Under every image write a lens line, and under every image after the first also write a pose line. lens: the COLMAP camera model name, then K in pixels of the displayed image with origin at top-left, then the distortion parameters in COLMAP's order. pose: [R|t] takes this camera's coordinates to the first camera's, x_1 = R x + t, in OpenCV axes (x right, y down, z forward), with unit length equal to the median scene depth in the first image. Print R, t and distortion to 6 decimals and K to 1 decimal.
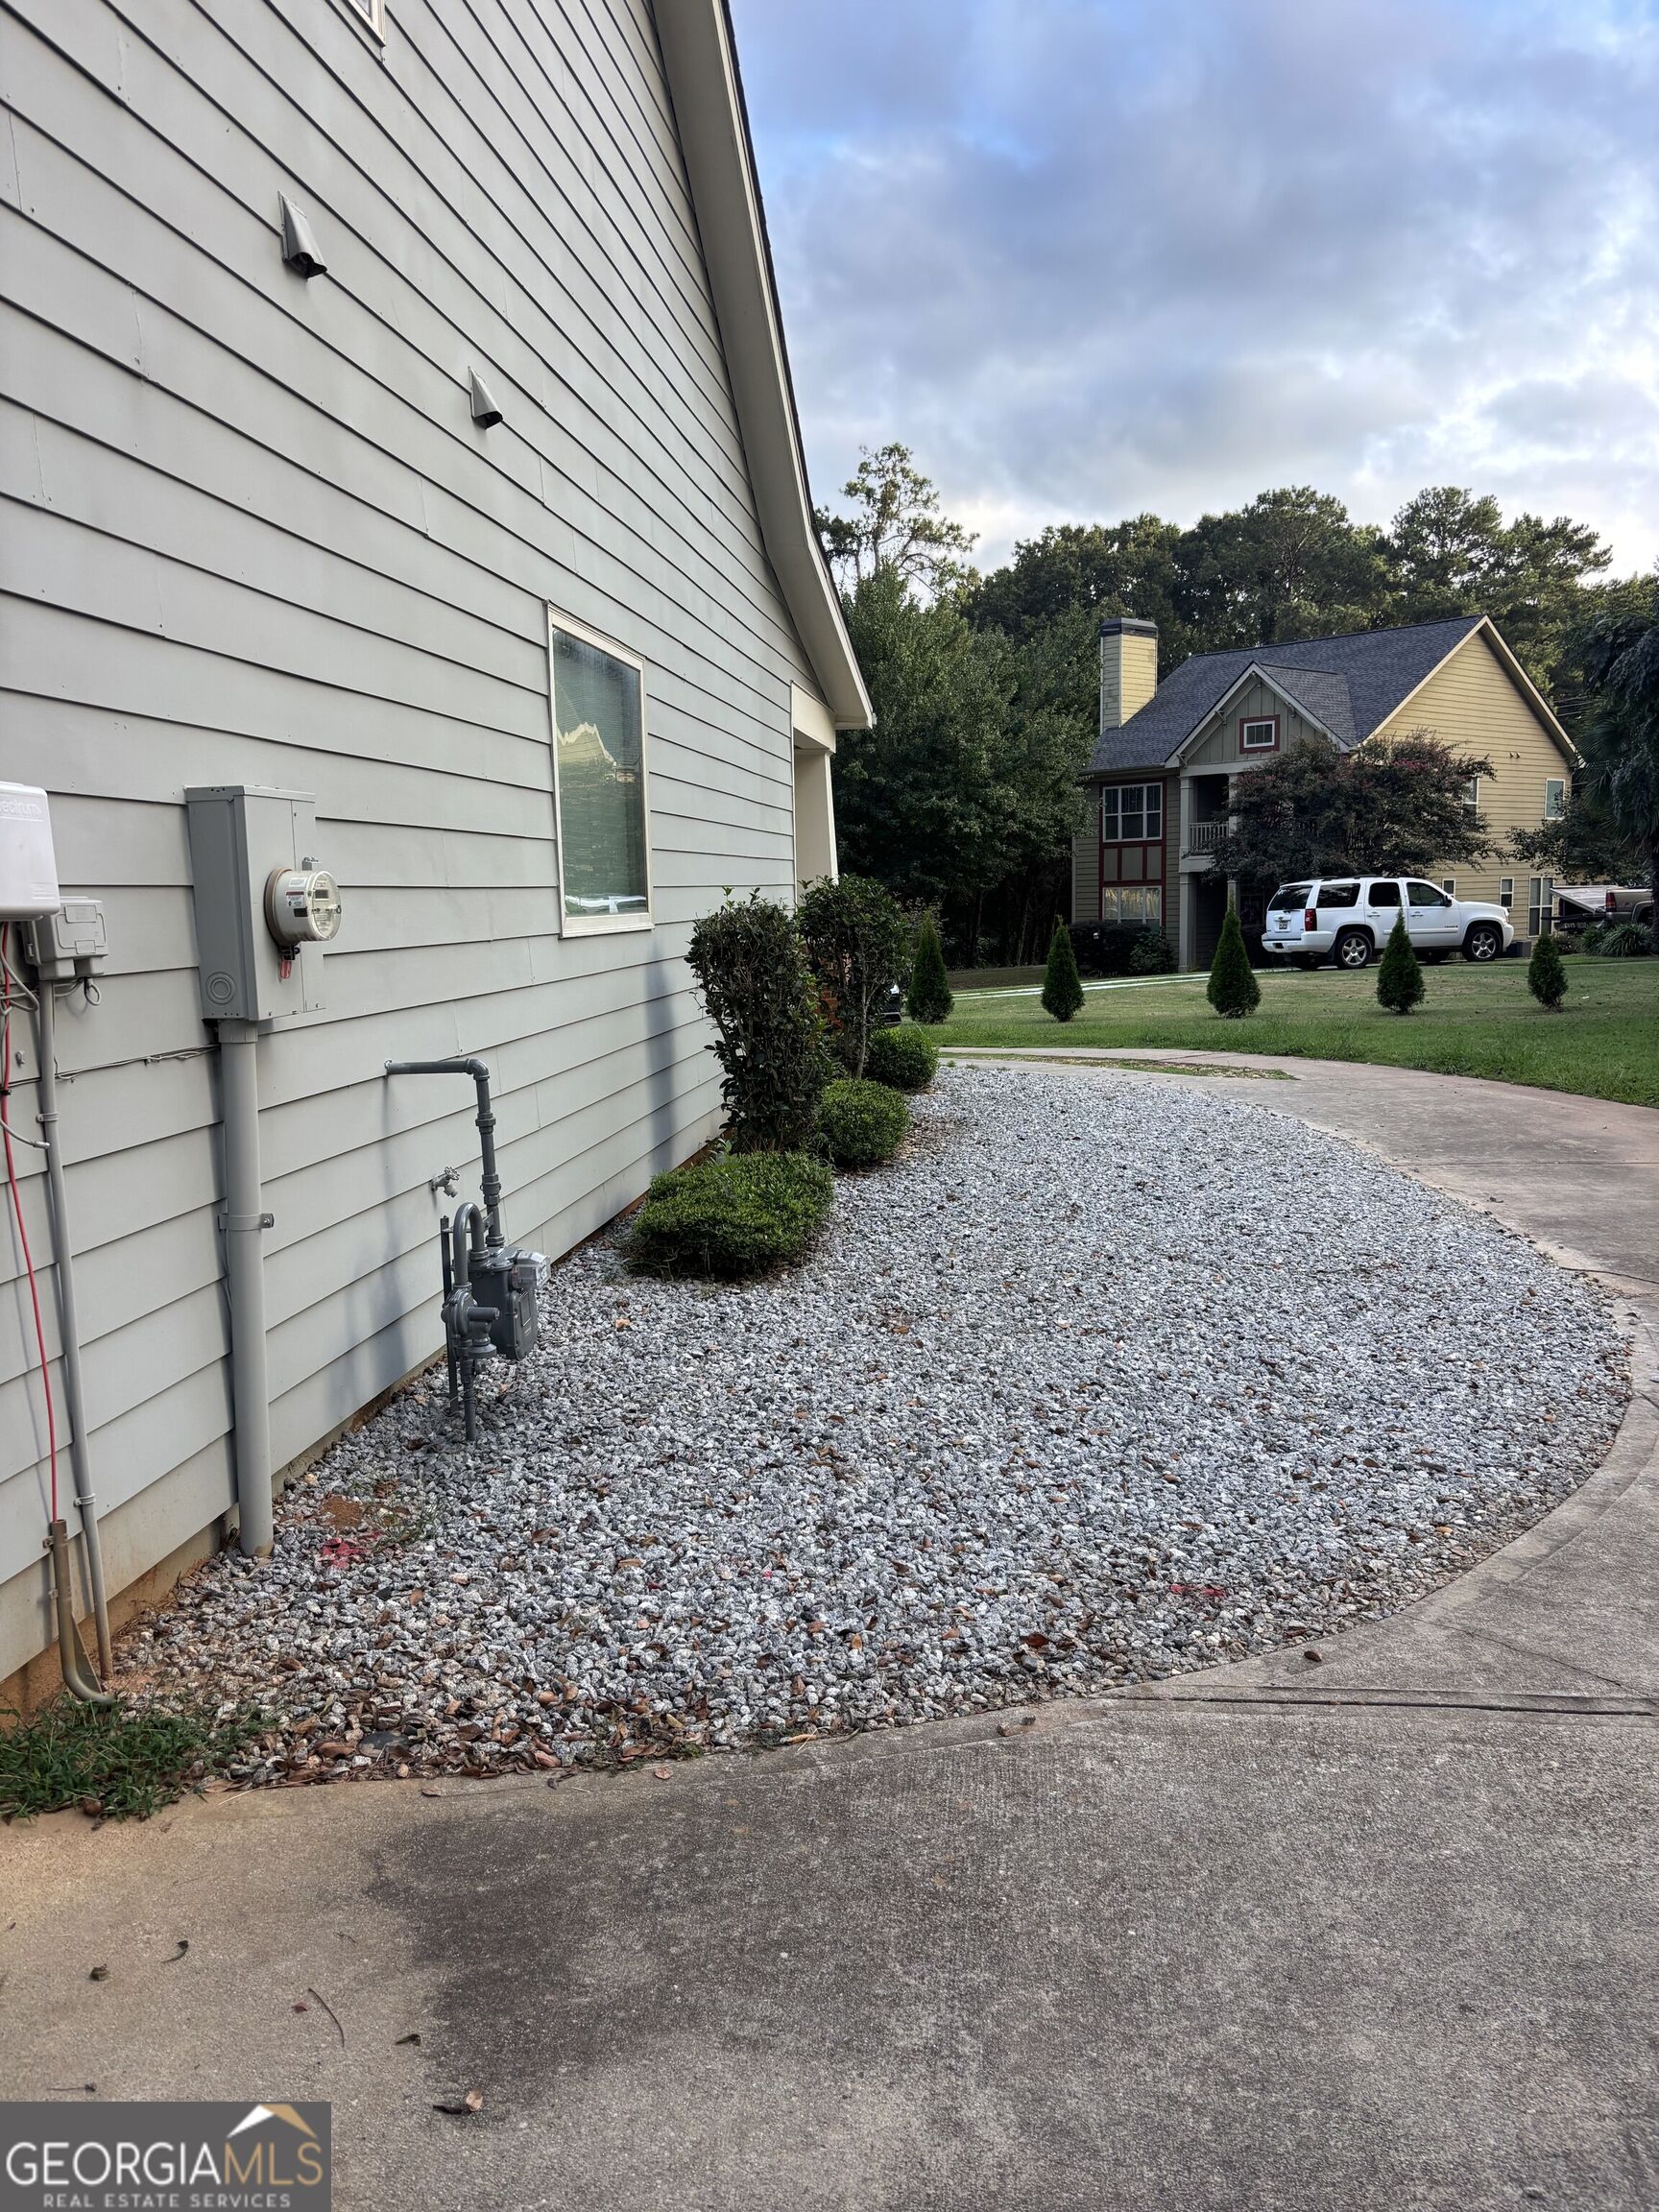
lens RADIAL K [[1669.4, 0, 838.1], [0, 1669.4, 1114.9], [0, 0, 1]] dist [0.059496, -0.068484]
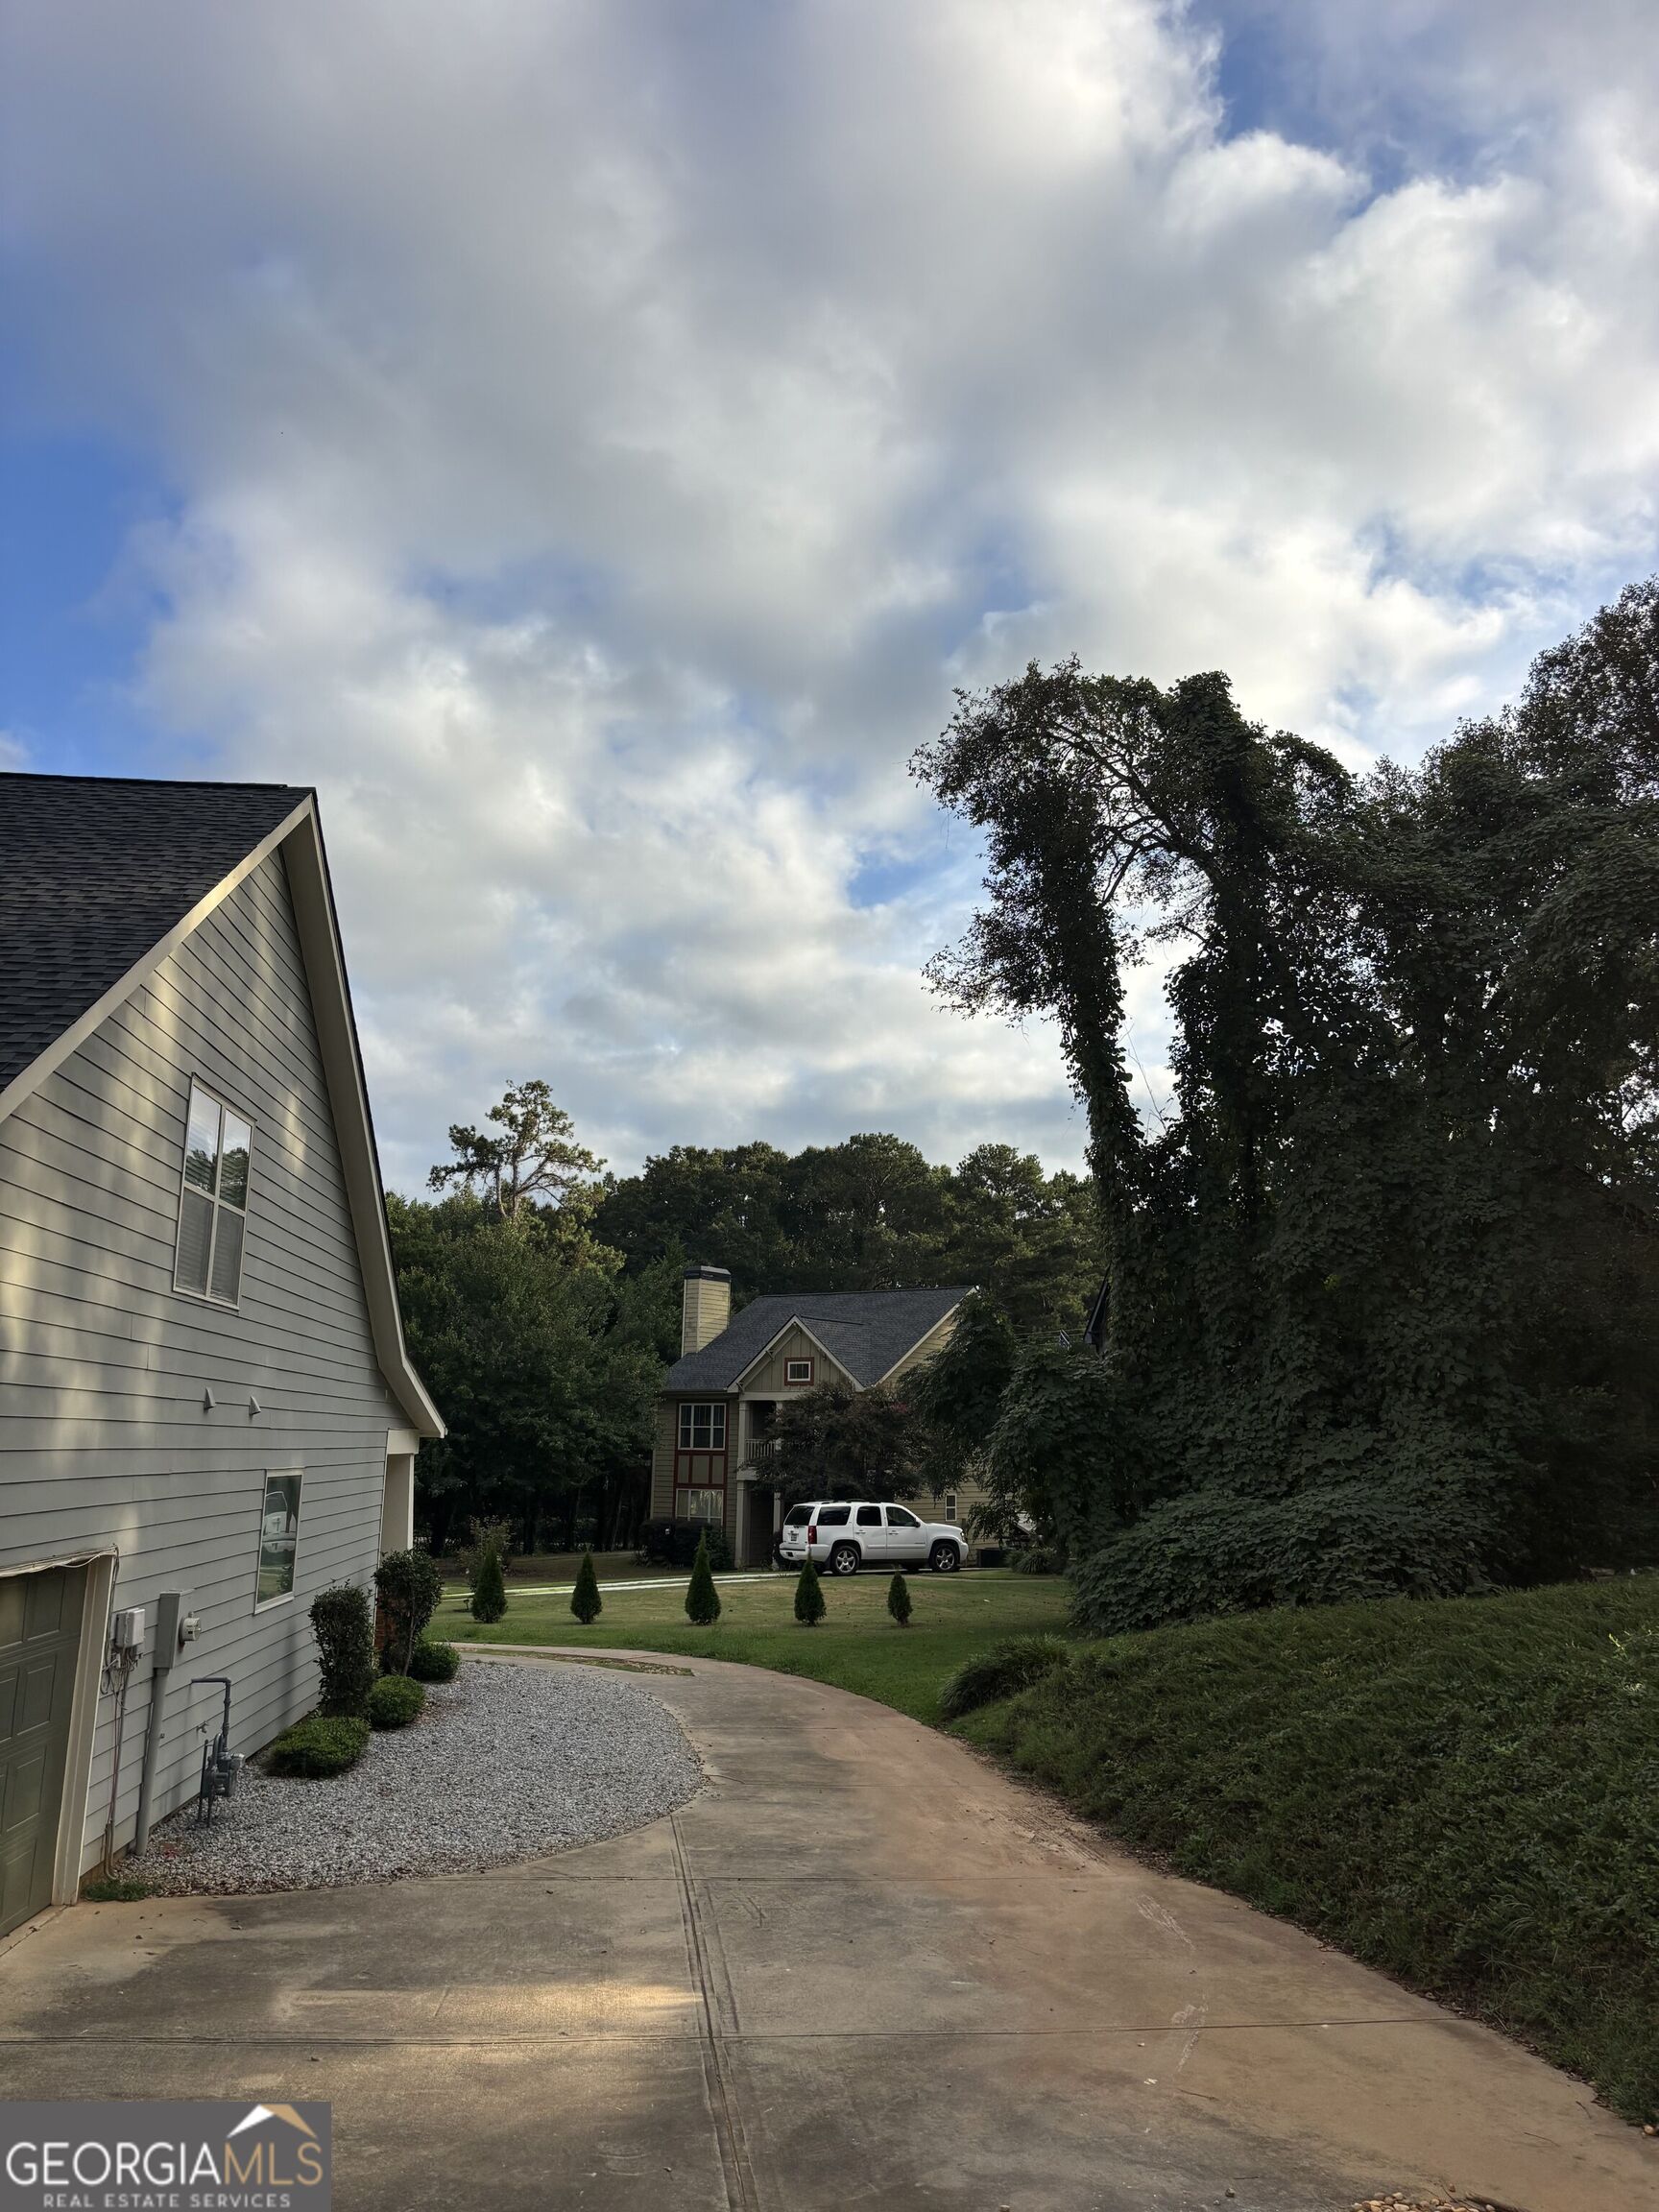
lens RADIAL K [[1669.4, 0, 836.1], [0, 1669.4, 1099.2], [0, 0, 1]] dist [0.059496, -0.068484]
pose [[0.976794, 0.081395, 0.198112, 0.018286], [-0.010672, 0.942321, -0.334539, -0.001671], [-0.213915, 0.324662, 0.921323, -0.285836]]
